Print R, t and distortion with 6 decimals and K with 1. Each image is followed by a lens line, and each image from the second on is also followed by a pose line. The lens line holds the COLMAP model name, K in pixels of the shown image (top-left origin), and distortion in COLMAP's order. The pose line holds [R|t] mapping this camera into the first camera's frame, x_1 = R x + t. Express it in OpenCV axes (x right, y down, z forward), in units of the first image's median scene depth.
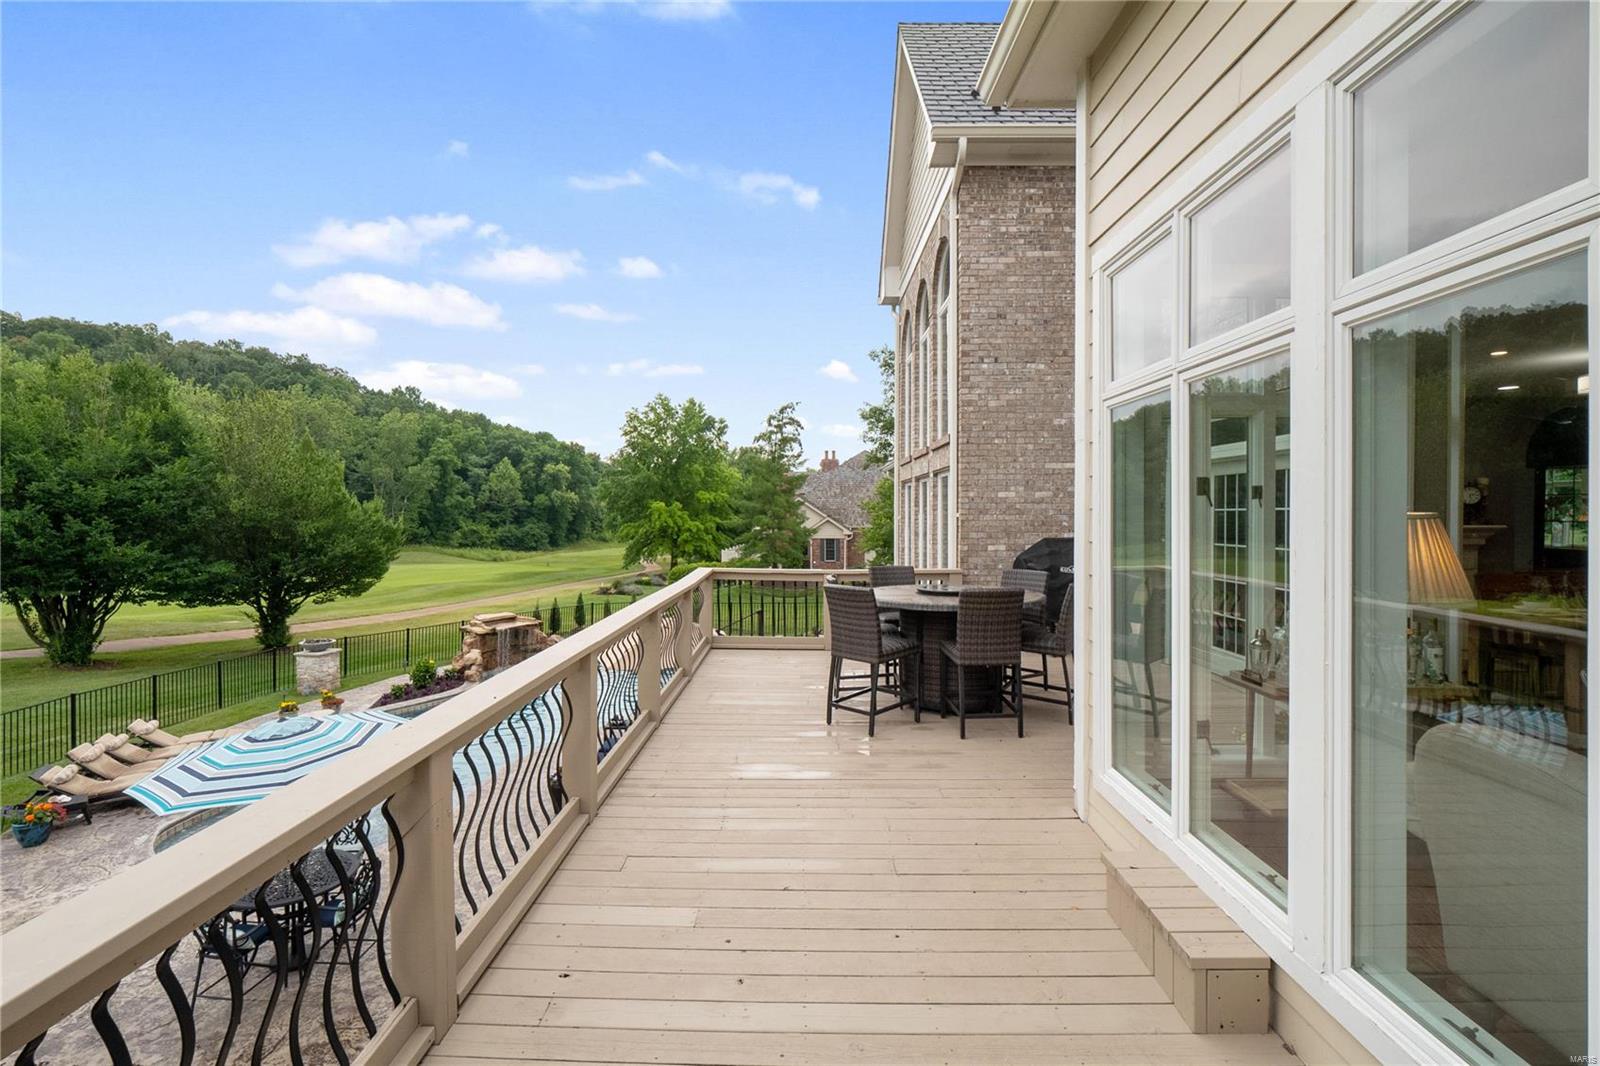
lens RADIAL K [[747.9, 0, 806.5], [0, 747.9, 519.1], [0, 0, 1]] dist [-0.017869, 0.000250]
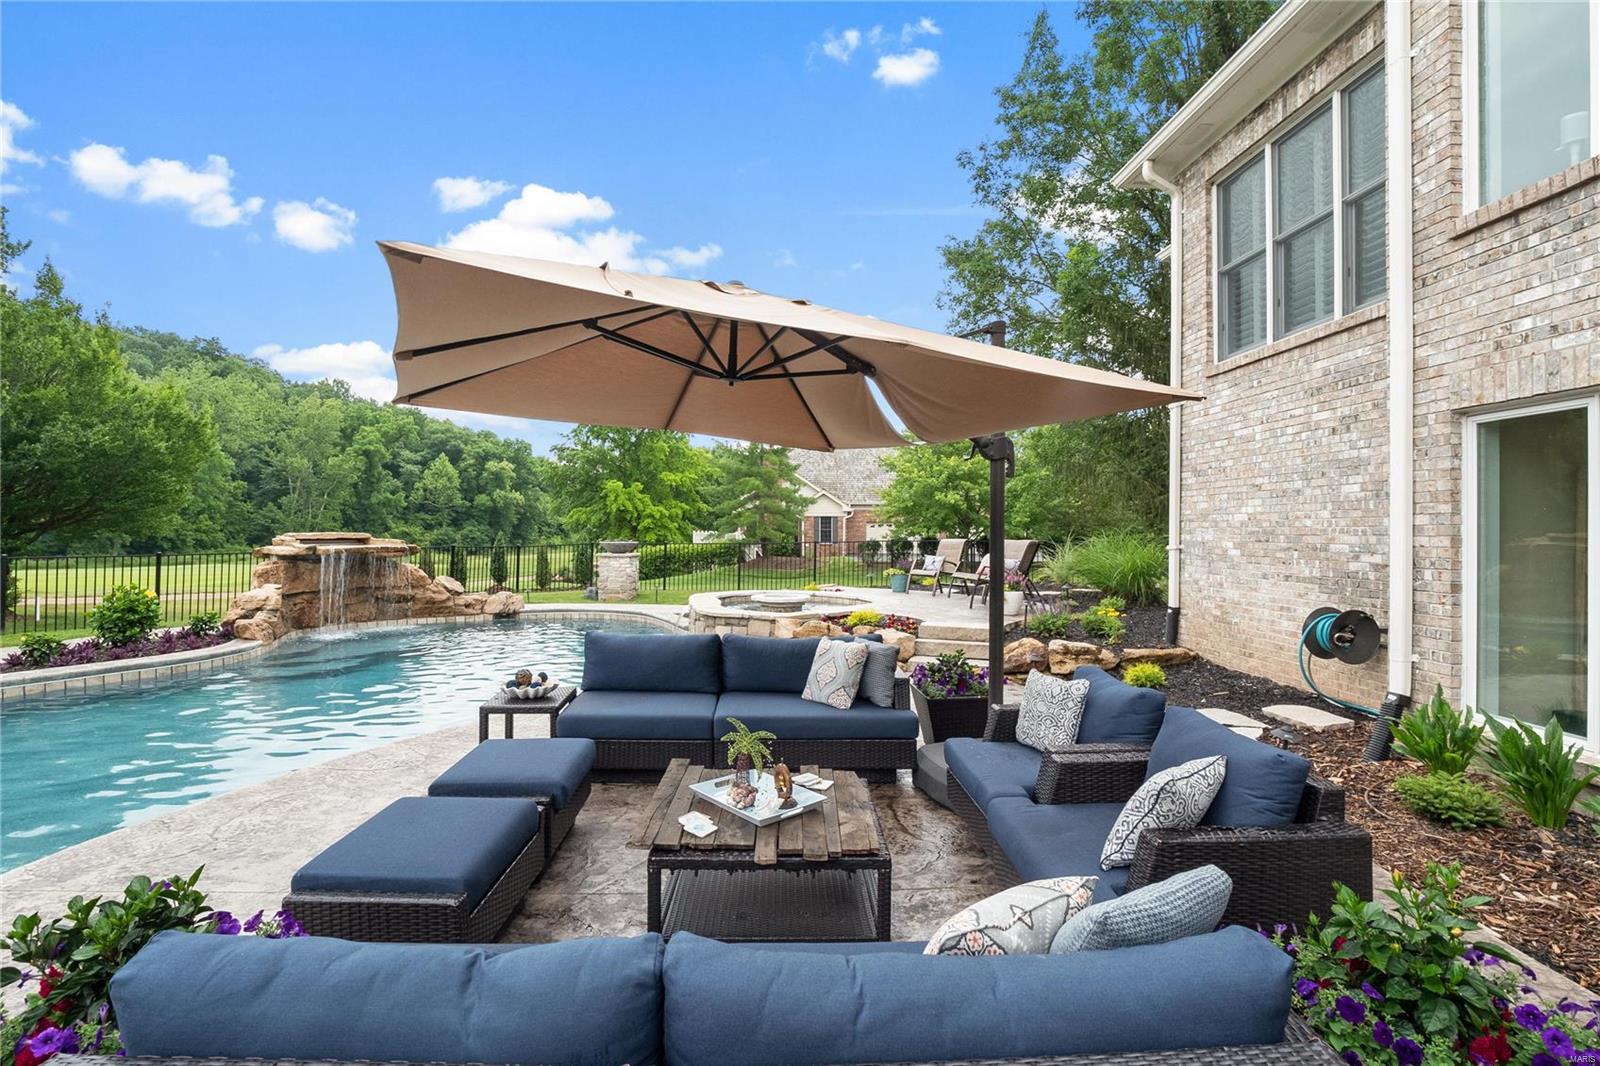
lens RADIAL K [[763.9, 0, 800.0], [0, 763.9, 533.0], [0, 0, 1]] dist [0.001939, -0.015536]
pose [[0.998882, 0.005978, 0.046903, -0.036411], [-0.005812, 0.999976, -0.003678, 0.048042], [-0.046924, 0.003402, 0.998893, 0.157847]]
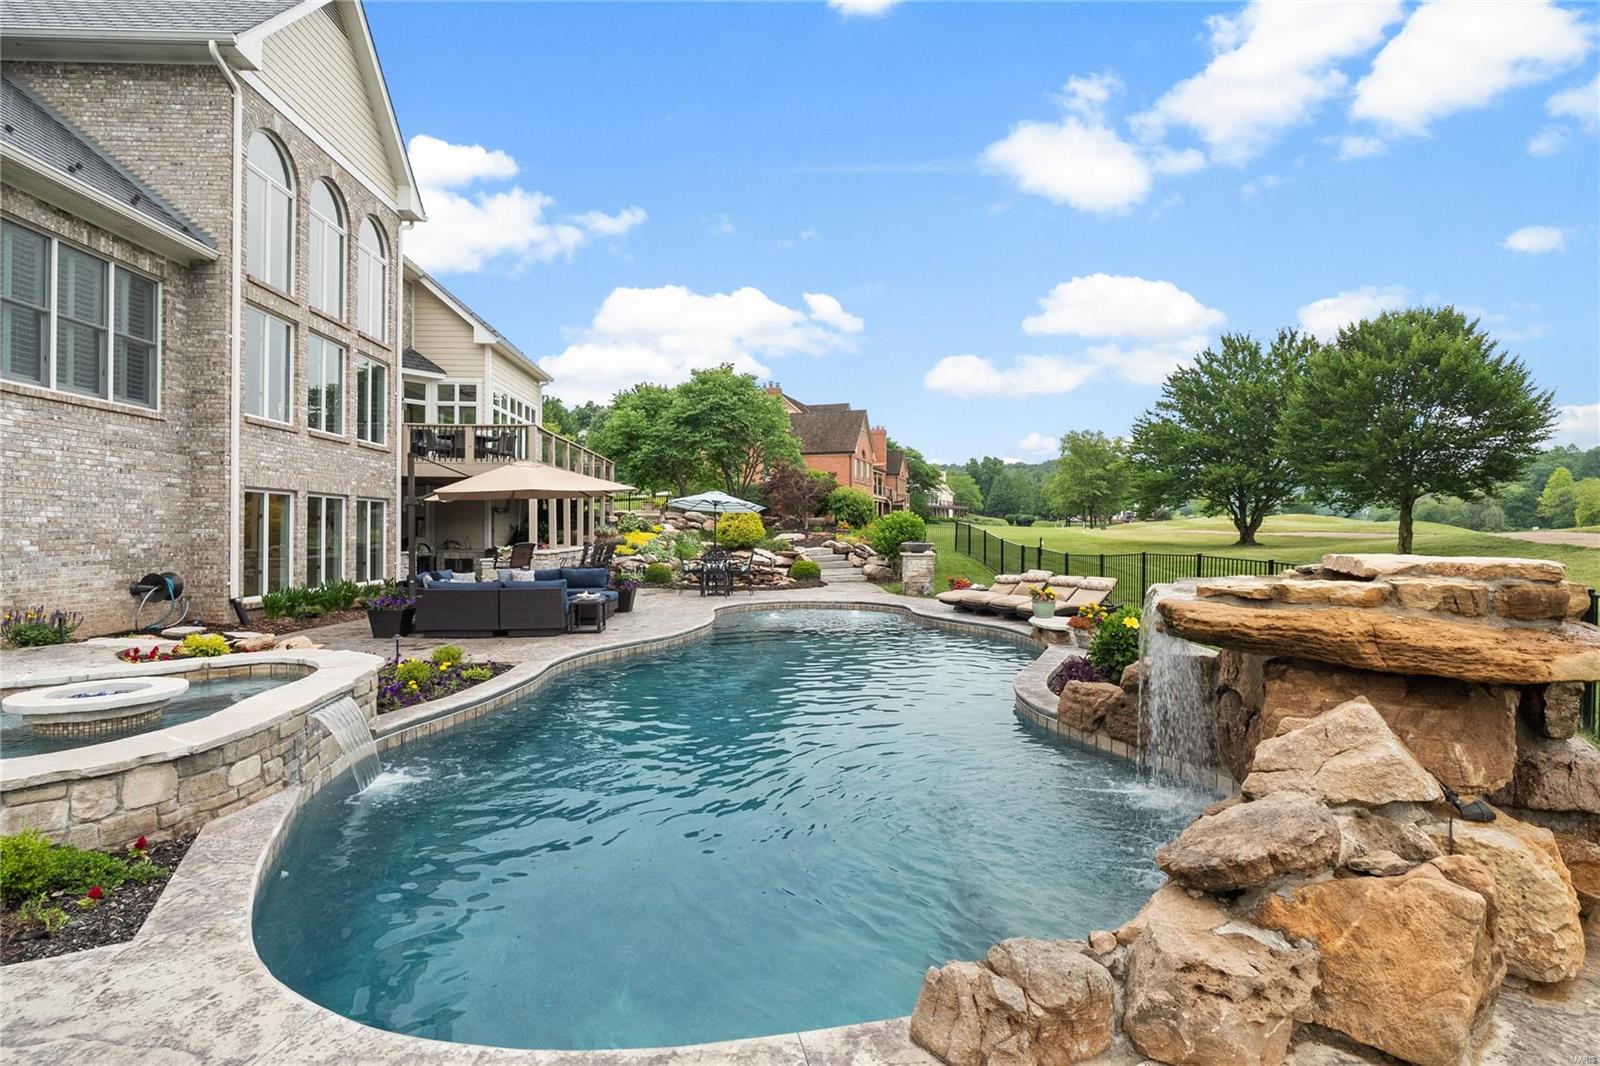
lens RADIAL K [[845.2, 0, 823.8], [0, 845.2, 535.1], [0, 0, 1]] dist [-0.021343, 0.001661]
pose [[-0.997062, -0.002323, -0.076568, -0.101414], [-0.003262, 0.999921, 0.012133, 0.045209], [0.076534, 0.012347, -0.996991, 0.449582]]
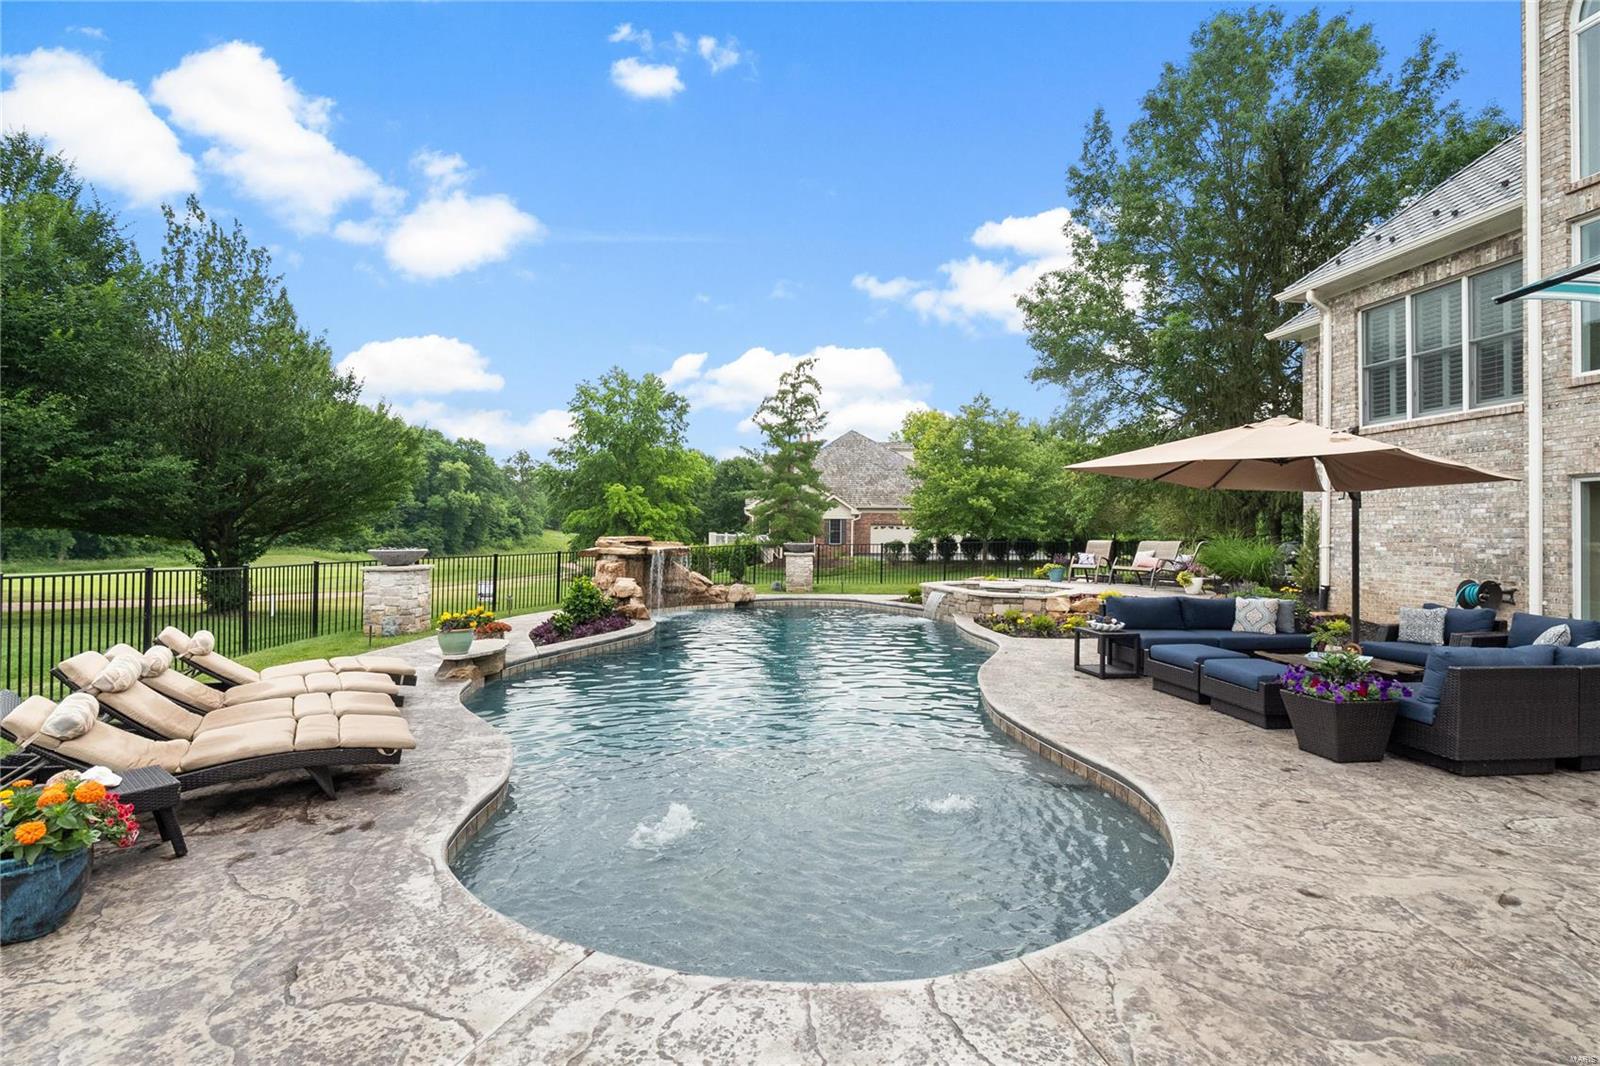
lens RADIAL K [[760.5, 0, 811.8], [0, 760.5, 529.7], [0, 0, 1]] dist [-0.022068, -0.000739]
pose [[0.989210, 0.005564, 0.146402, -0.131123], [-0.004190, 0.999944, -0.009694, 0.047933], [-0.146448, 0.008976, 0.989178, 0.110482]]
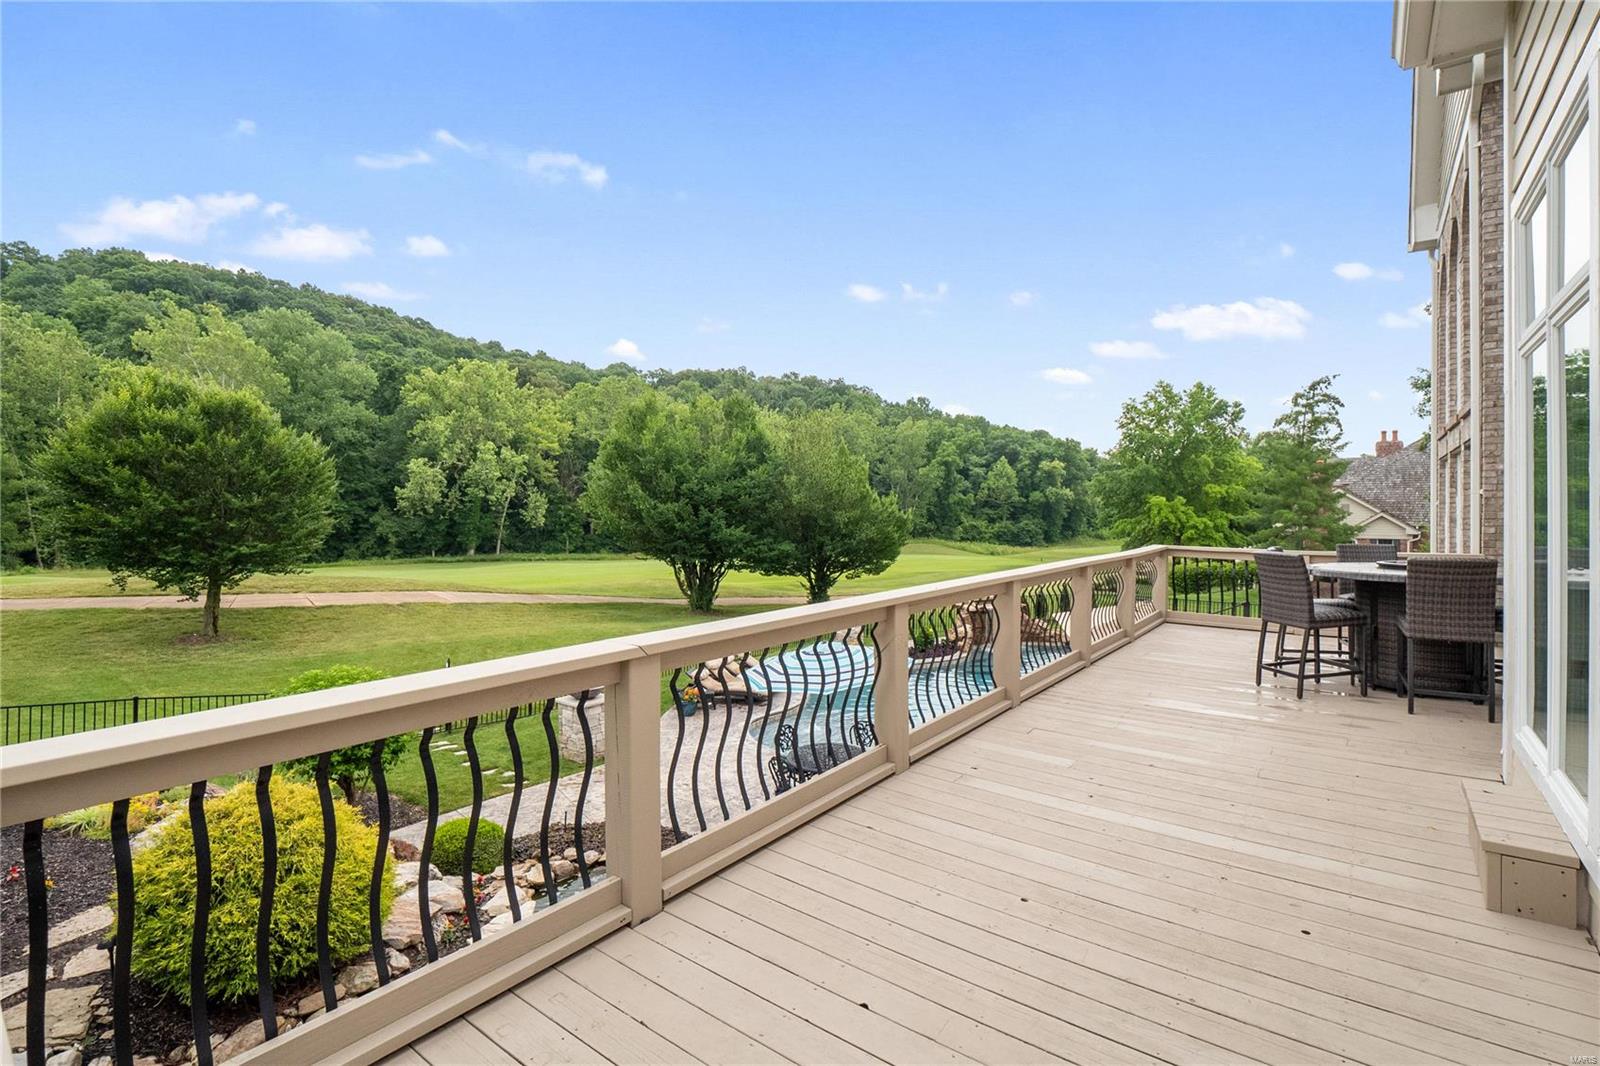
lens RADIAL K [[749.7, 0, 800.7], [0, 749.7, 514.2], [0, 0, 1]] dist [-0.014017, -0.000910]
pose [[0.797046, 0.003687, -0.603907, 0.012742], [-0.005667, 0.999983, -0.001375, 0.003613], [0.603892, 0.004518, 0.797054, -0.018078]]
